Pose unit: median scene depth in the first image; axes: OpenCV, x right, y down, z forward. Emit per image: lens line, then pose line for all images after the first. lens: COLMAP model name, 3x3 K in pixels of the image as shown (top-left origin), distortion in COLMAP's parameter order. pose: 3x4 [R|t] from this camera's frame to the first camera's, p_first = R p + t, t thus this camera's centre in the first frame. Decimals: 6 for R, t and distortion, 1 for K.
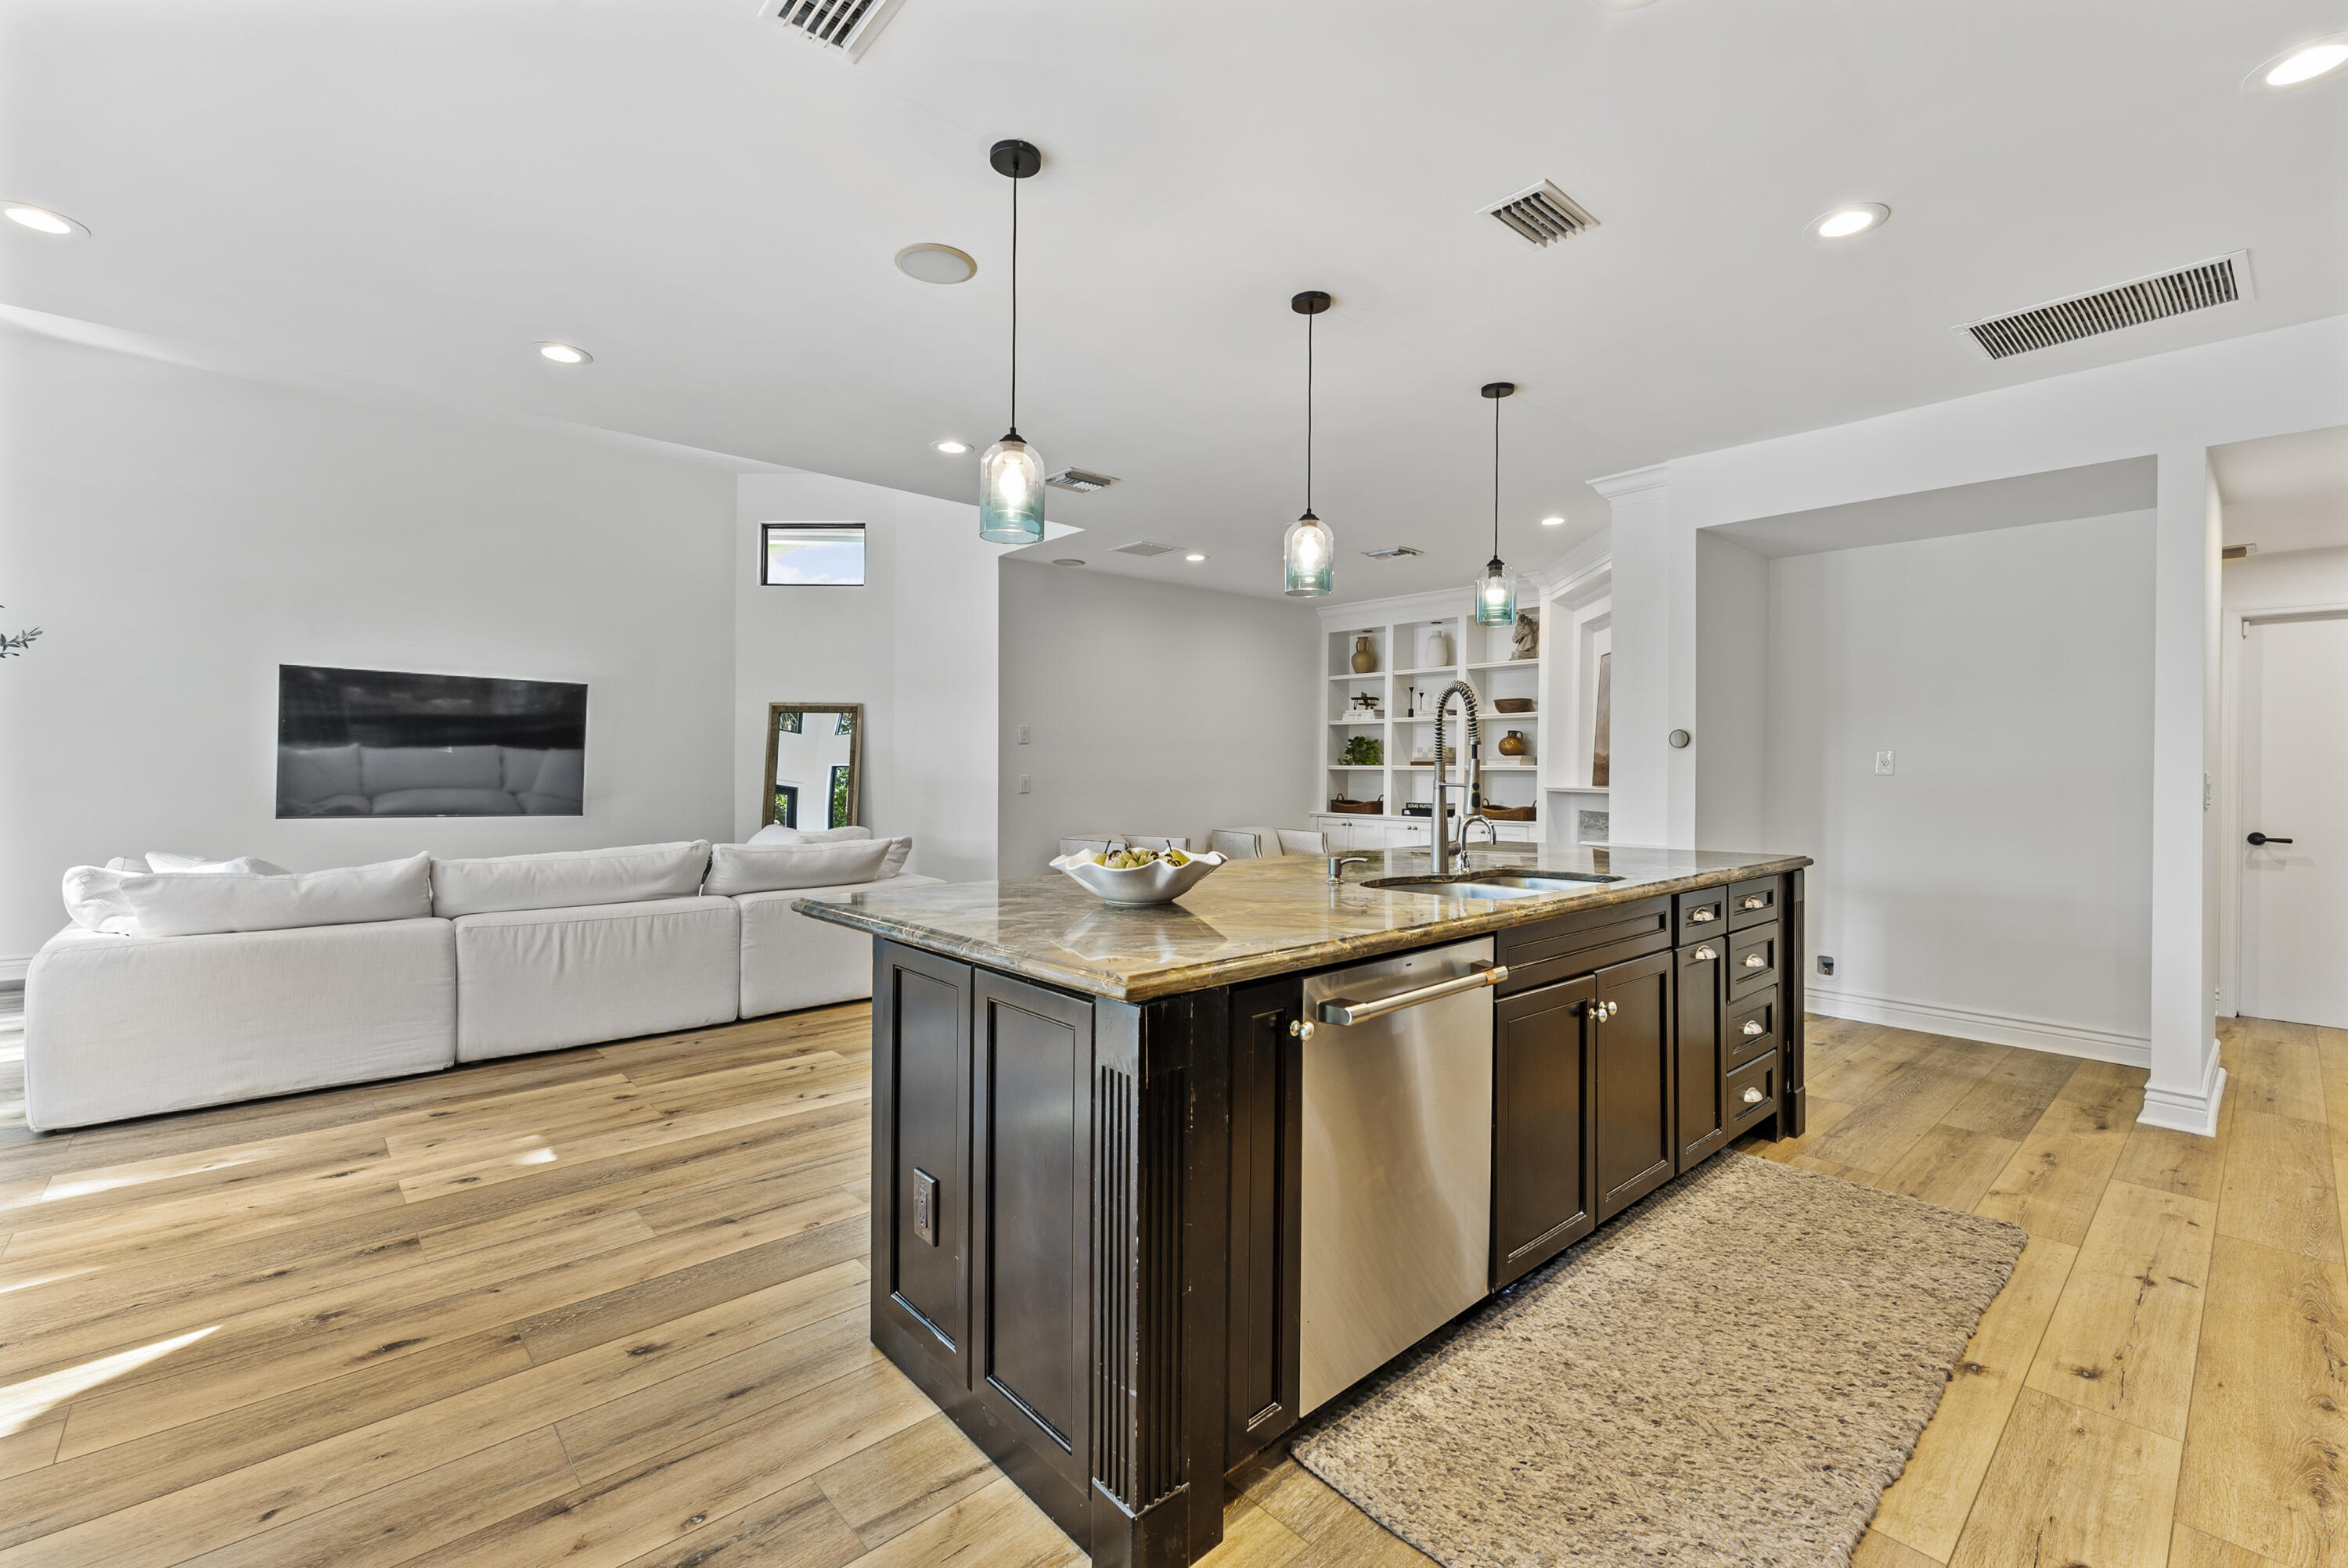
lens RADIAL K [[1008.8, 0, 1185.2], [0, 1008.8, 770.4], [0, 0, 1]] dist [-0.003392, 0.000186]
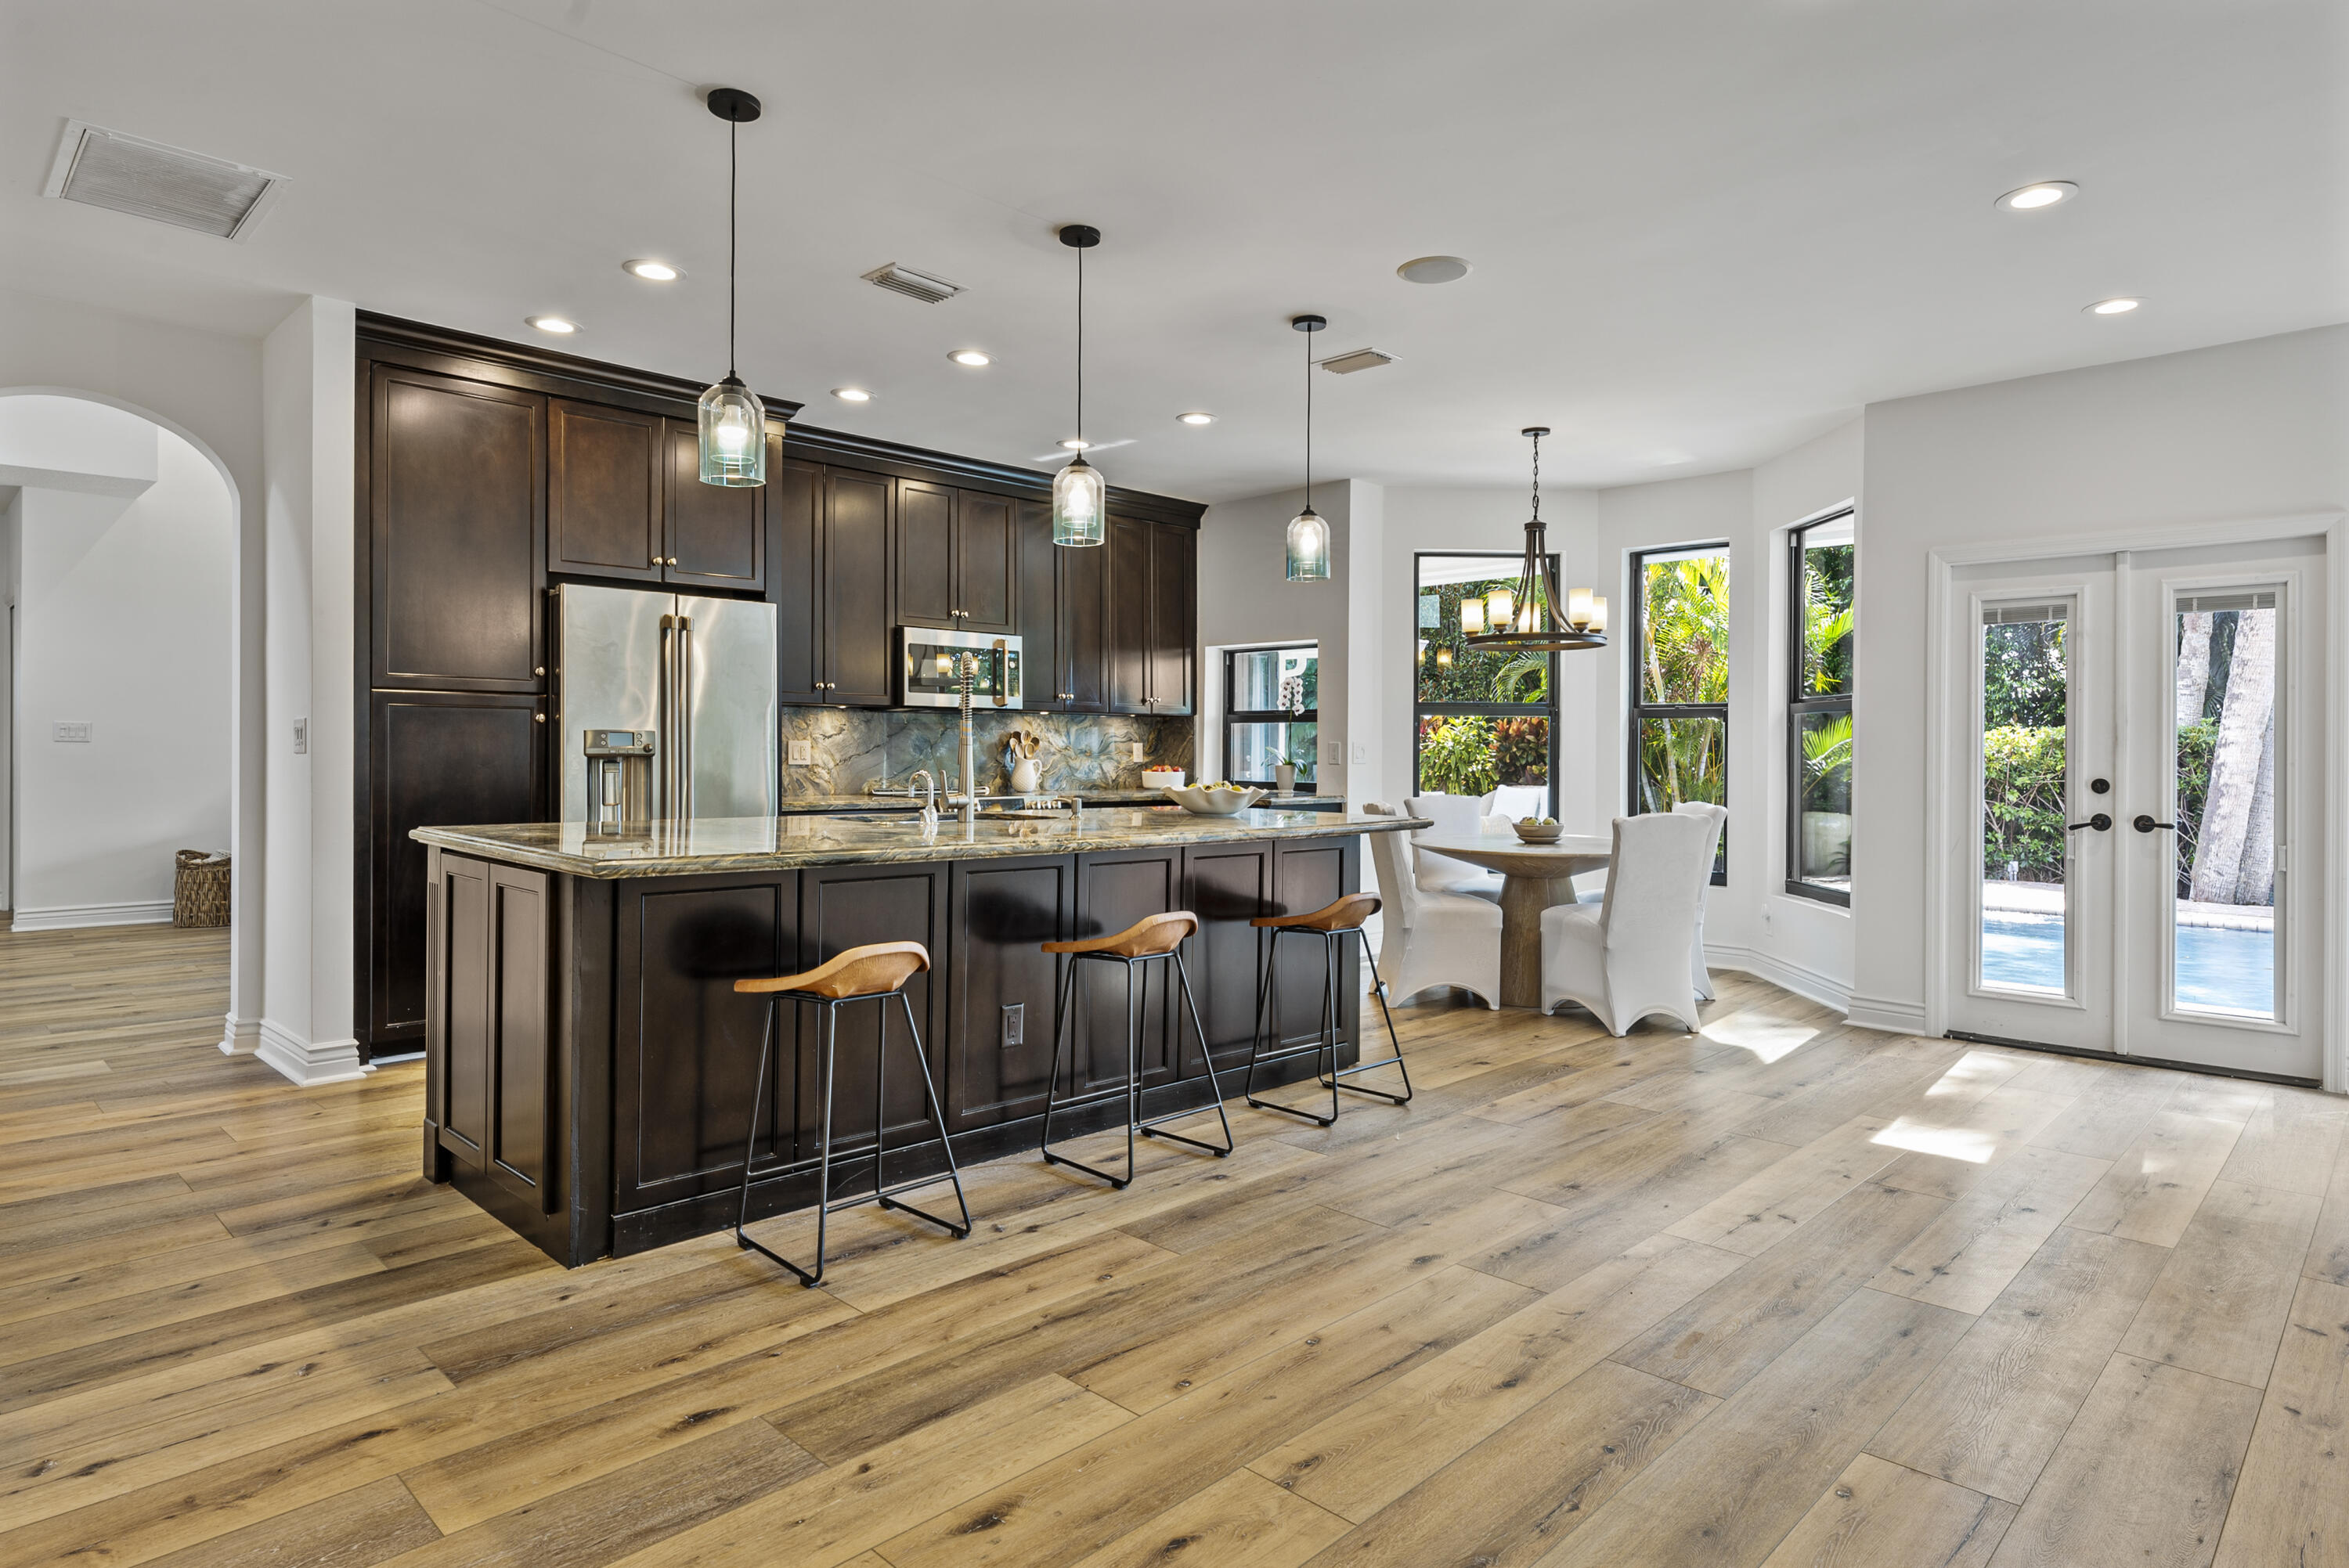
lens RADIAL K [[1305.2, 0, 1194.6], [0, 1305.2, 751.1], [0, 0, 1]] dist [-0.004726, 0.003081]
pose [[-0.997839, -0.012144, -0.064571, 0.101081], [-0.012080, 0.999926, -0.001384, 0.025546], [0.064583, -0.000601, -0.997912, 2.580058]]
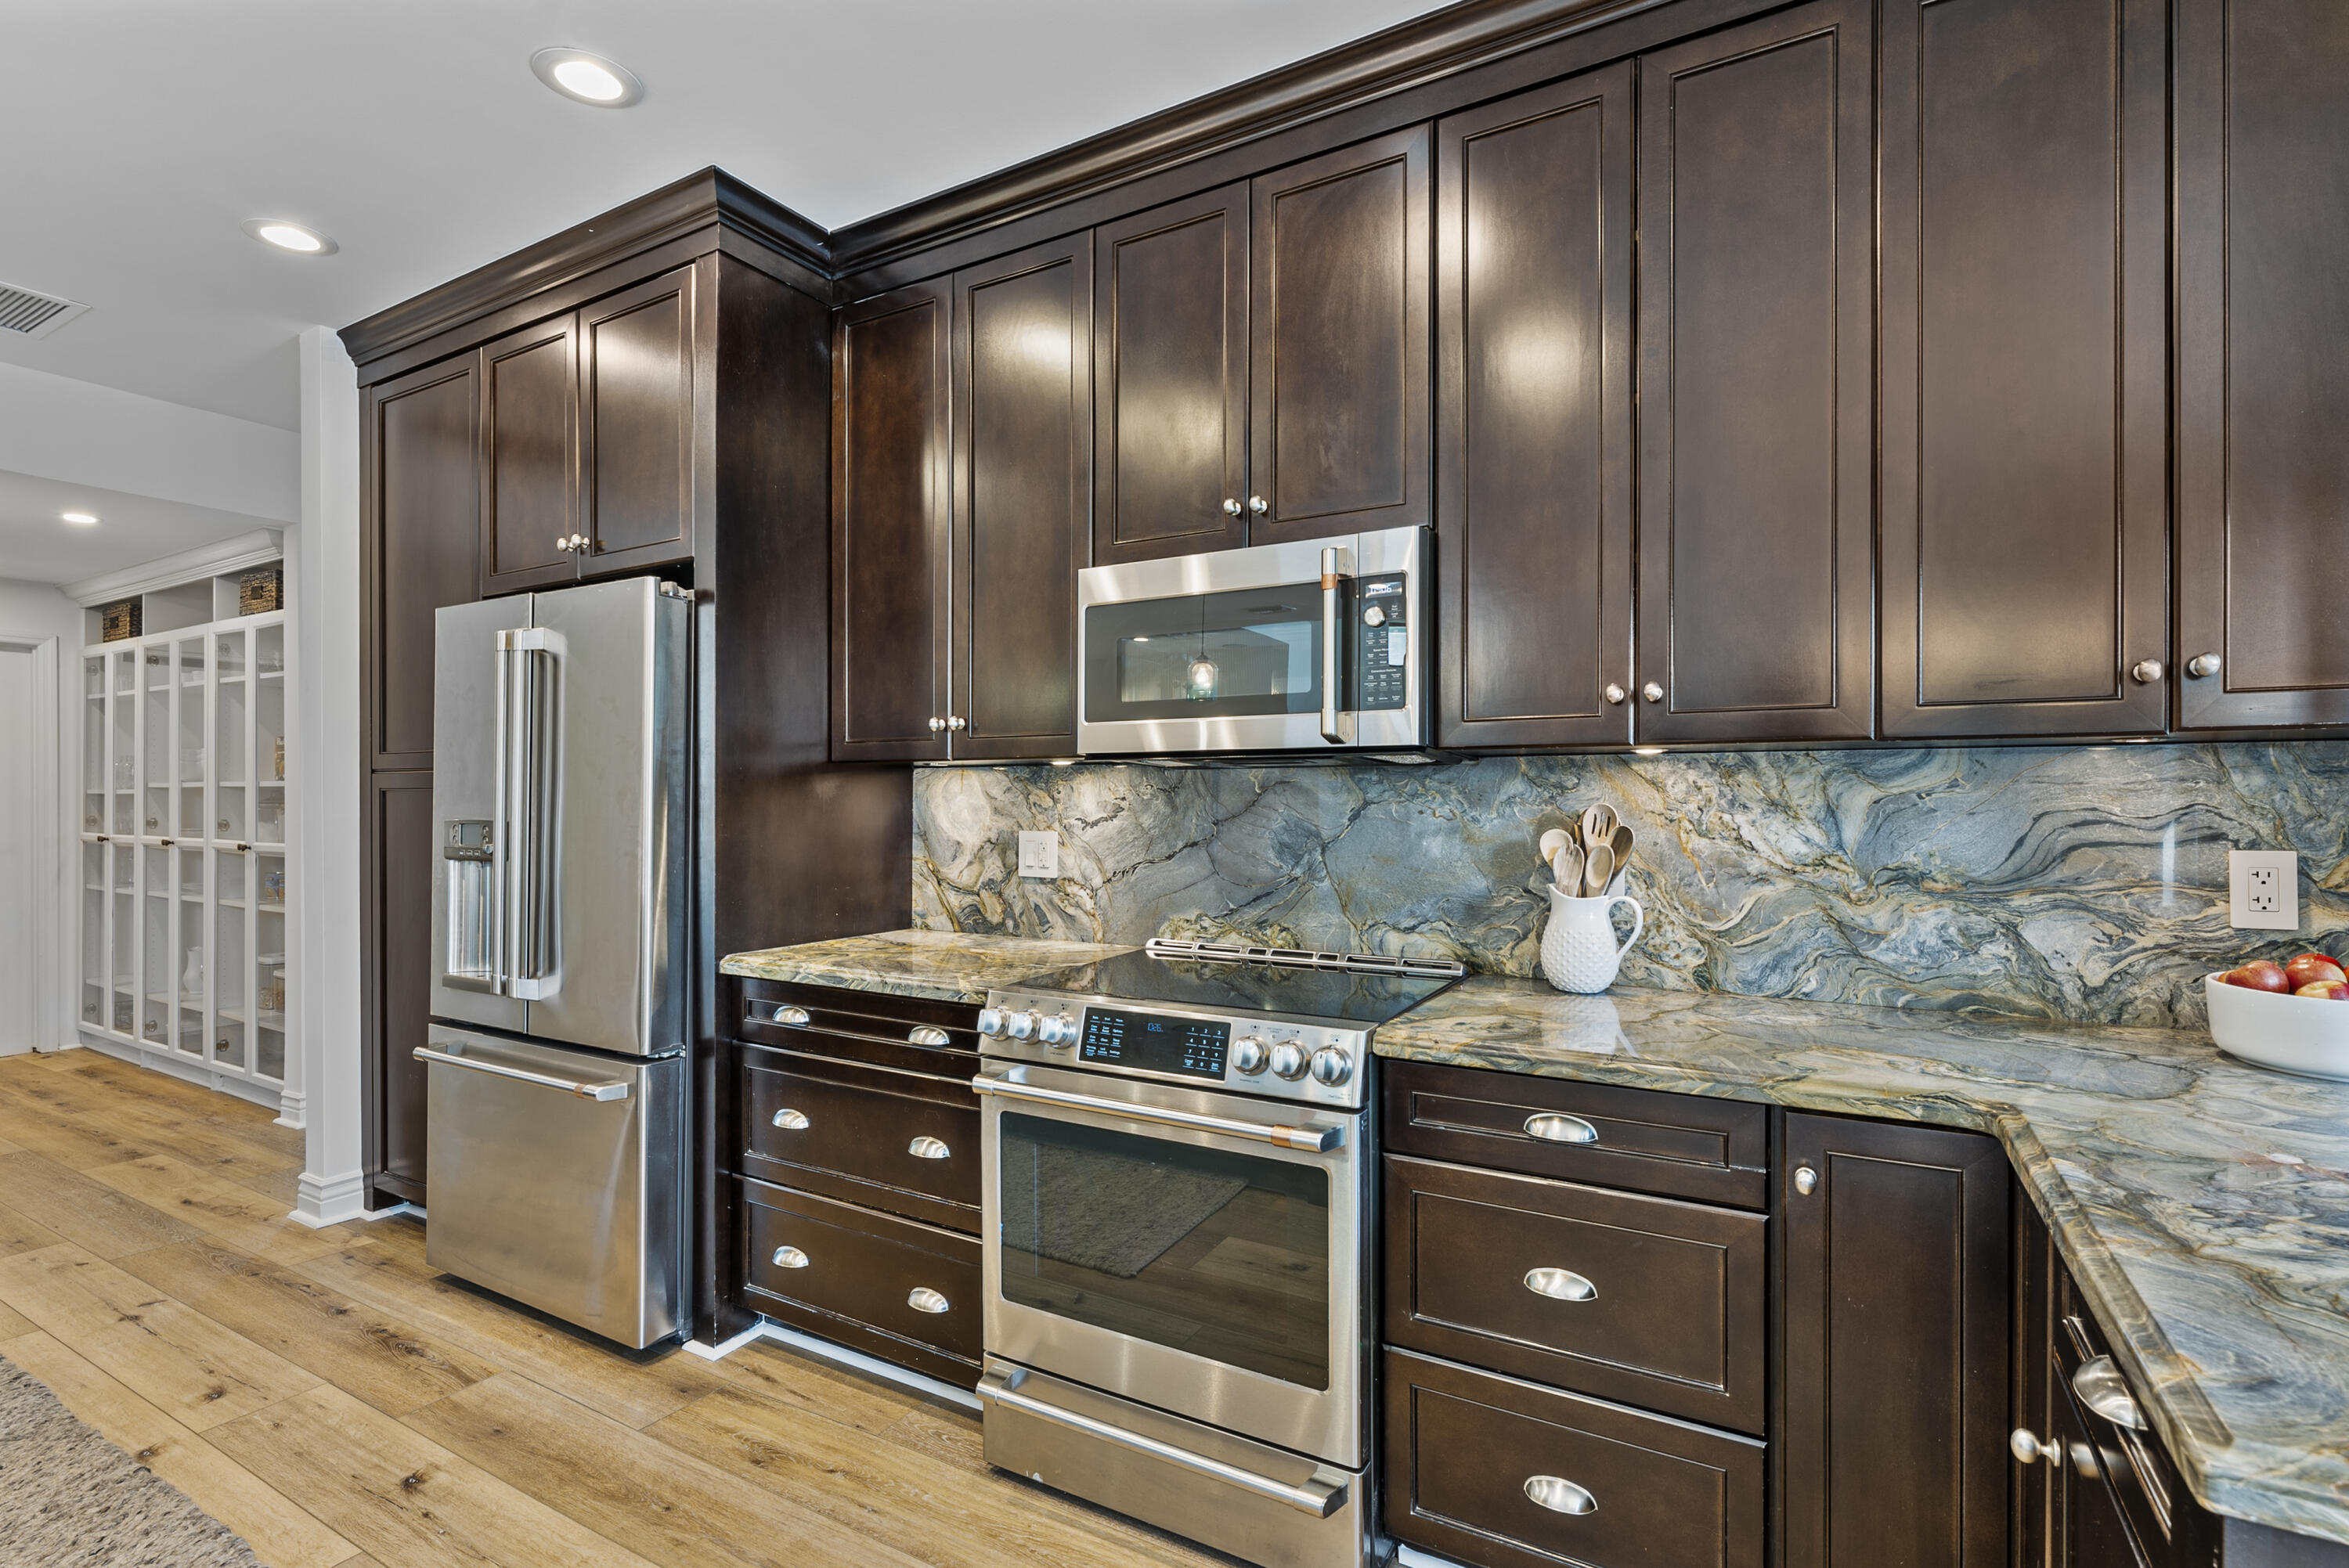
lens RADIAL K [[1102.9, 0, 1161.2], [0, 1102.9, 803.7], [0, 0, 1]] dist [-0.001252, -0.000654]
pose [[-0.302130, -0.013637, 0.953169, -0.375295], [-0.002871, 0.999906, 0.013396, -0.029616], [-0.953262, 0.001311, -0.302141, 0.302691]]
